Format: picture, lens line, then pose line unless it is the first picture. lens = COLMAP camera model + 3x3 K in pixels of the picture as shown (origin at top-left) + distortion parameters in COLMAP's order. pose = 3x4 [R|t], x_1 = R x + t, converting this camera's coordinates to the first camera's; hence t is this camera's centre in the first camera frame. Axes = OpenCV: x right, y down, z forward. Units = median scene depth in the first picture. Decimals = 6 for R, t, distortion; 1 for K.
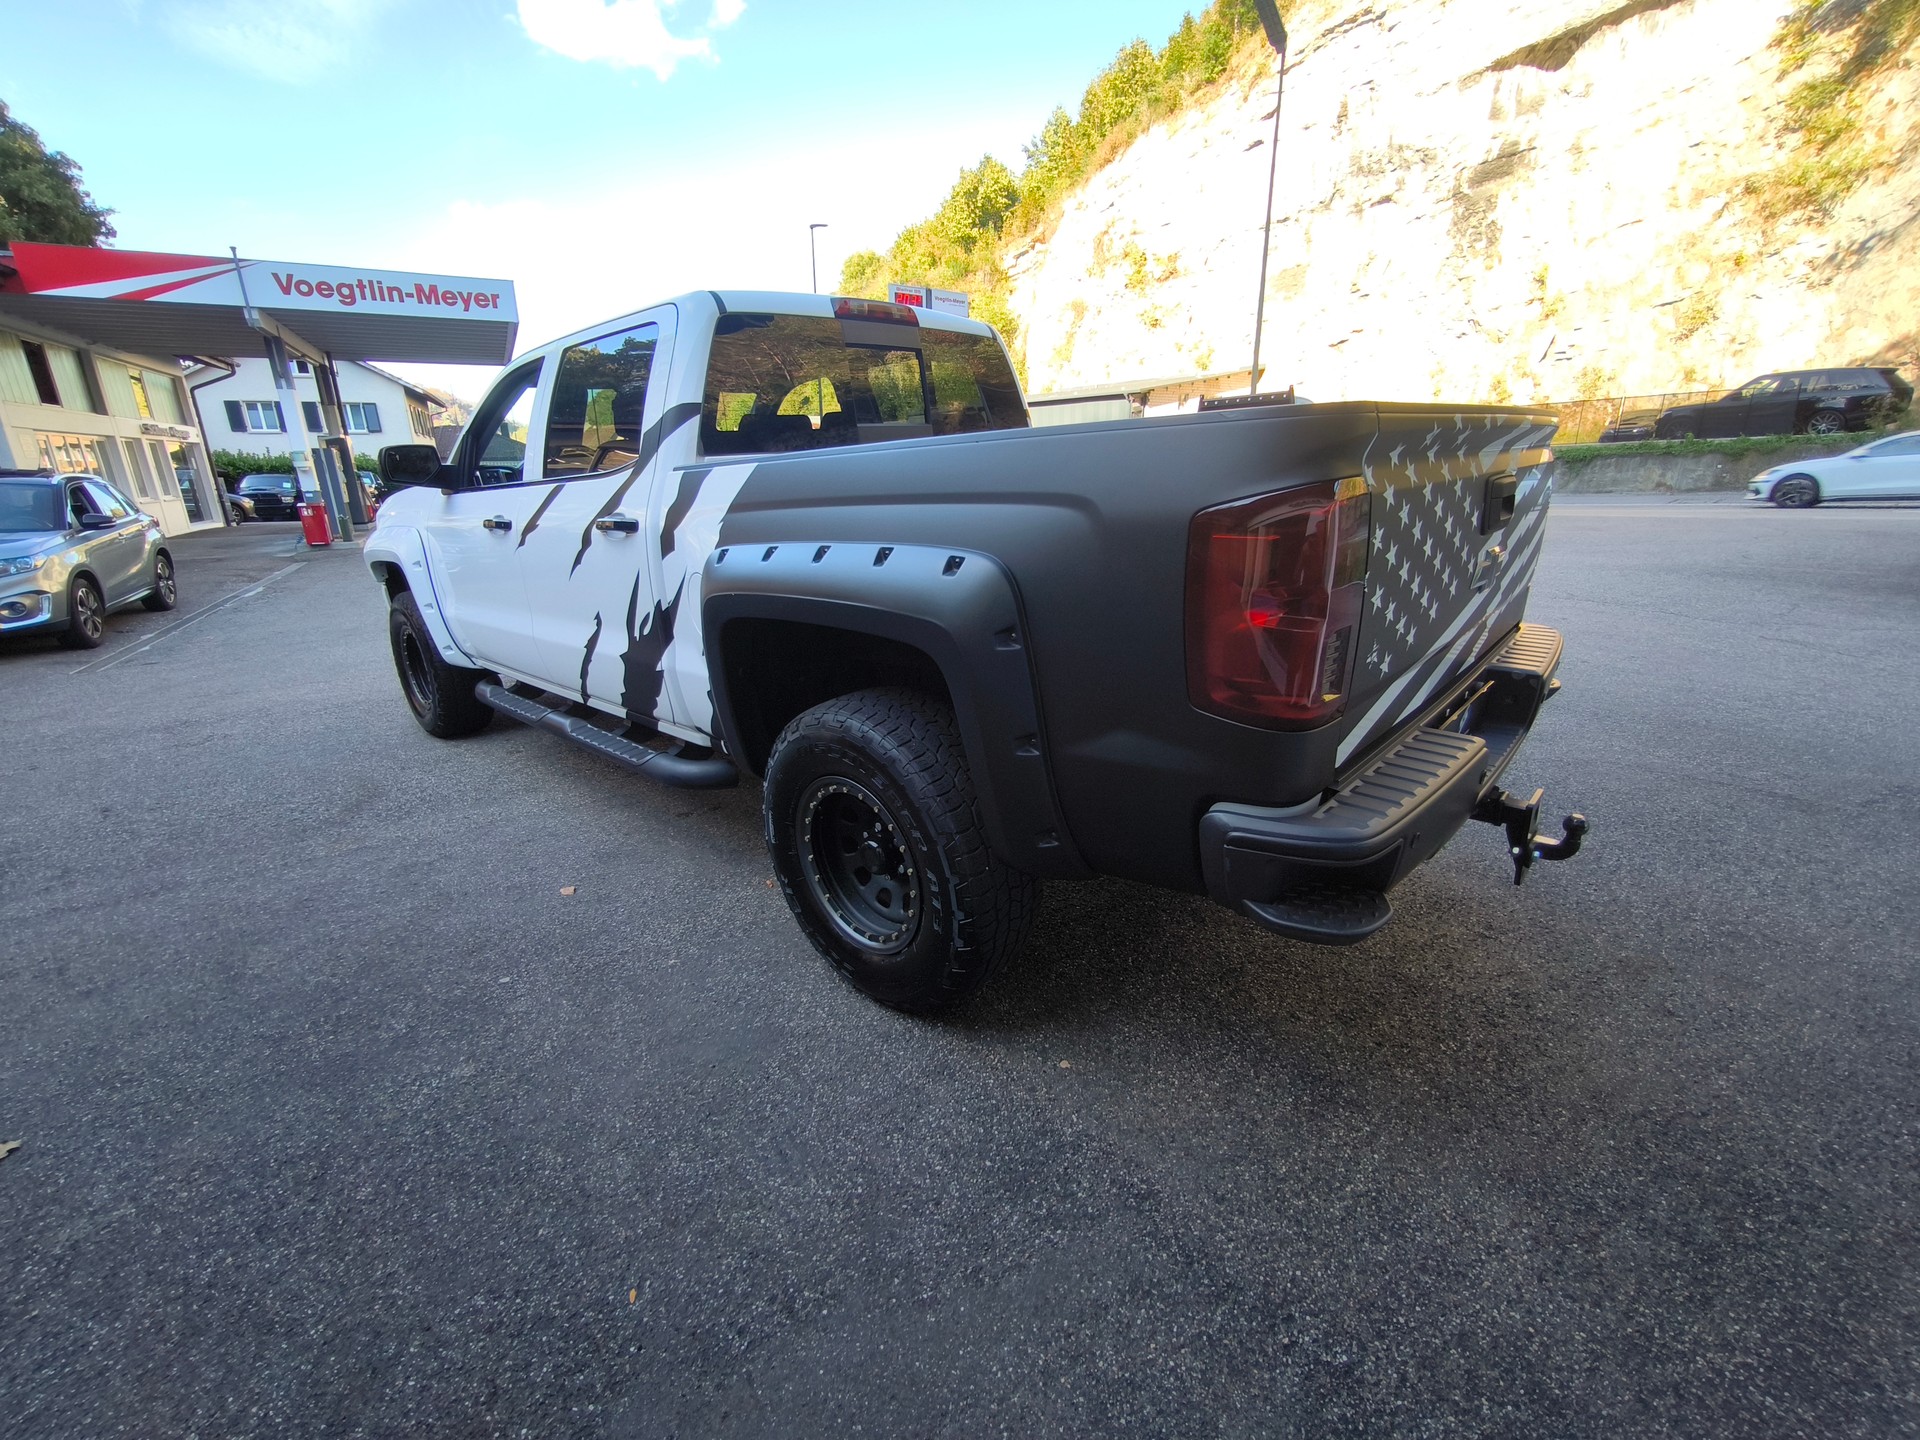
lens RADIAL K [[816.0, 0, 960.0], [0, 816.0, 720.0], [0, 0, 1]] dist [-0.001095, 0.001616]
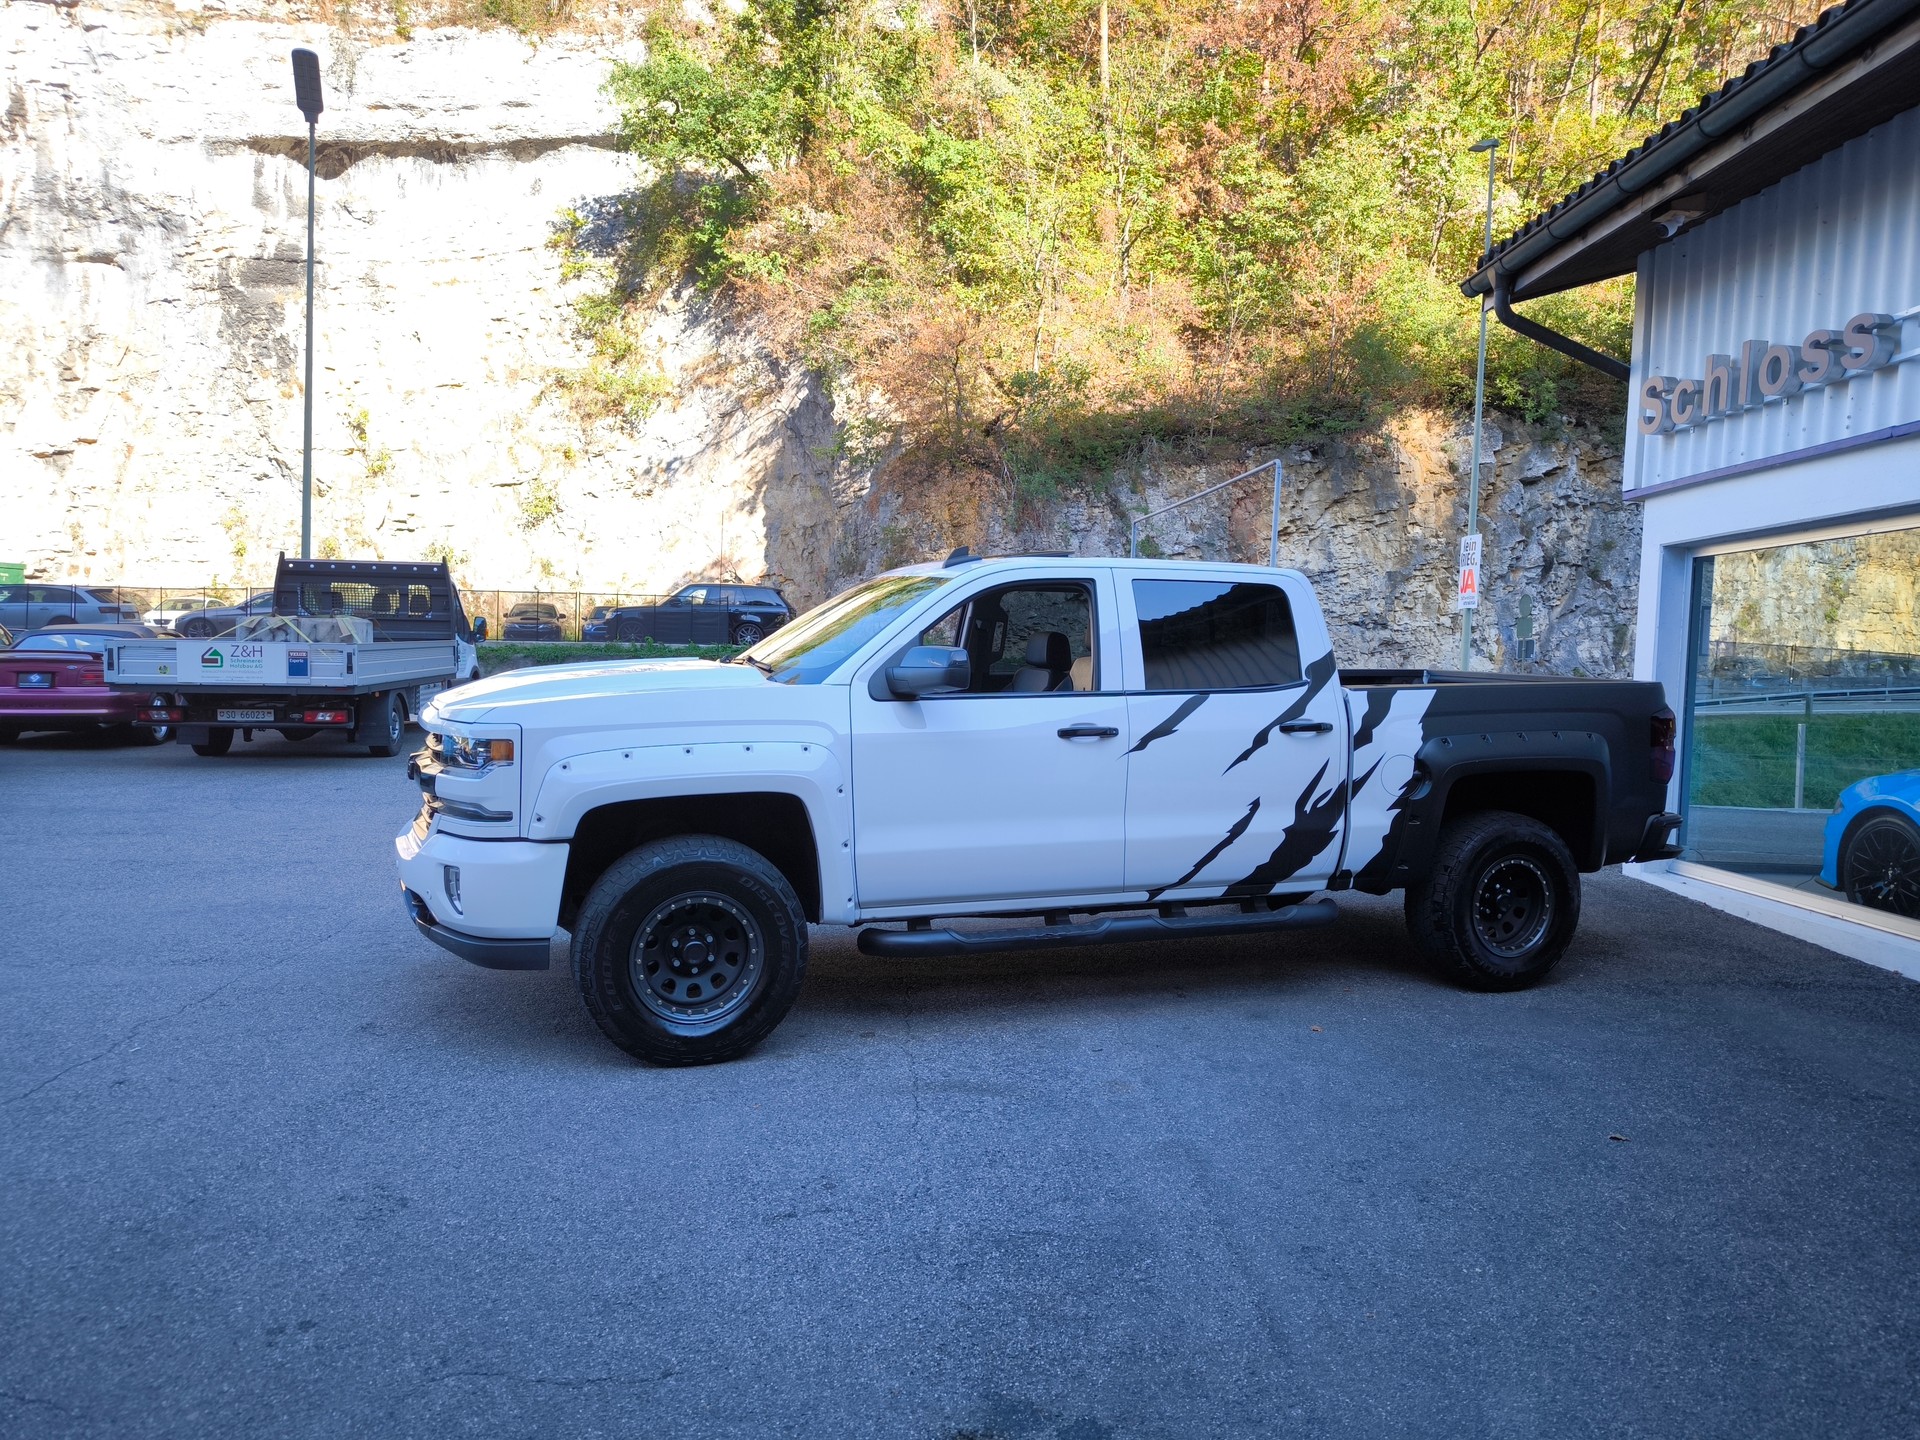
lens RADIAL K [[1329.9, 0, 983.3], [0, 1329.9, 719.9], [0, 0, 1]] dist [0.067311, -0.074796]
pose [[0.432588, -0.006275, 0.901570, -0.184442], [0.231089, 0.967342, -0.104148, -0.010085], [-0.871473, 0.253396, 0.419911, 0.037601]]
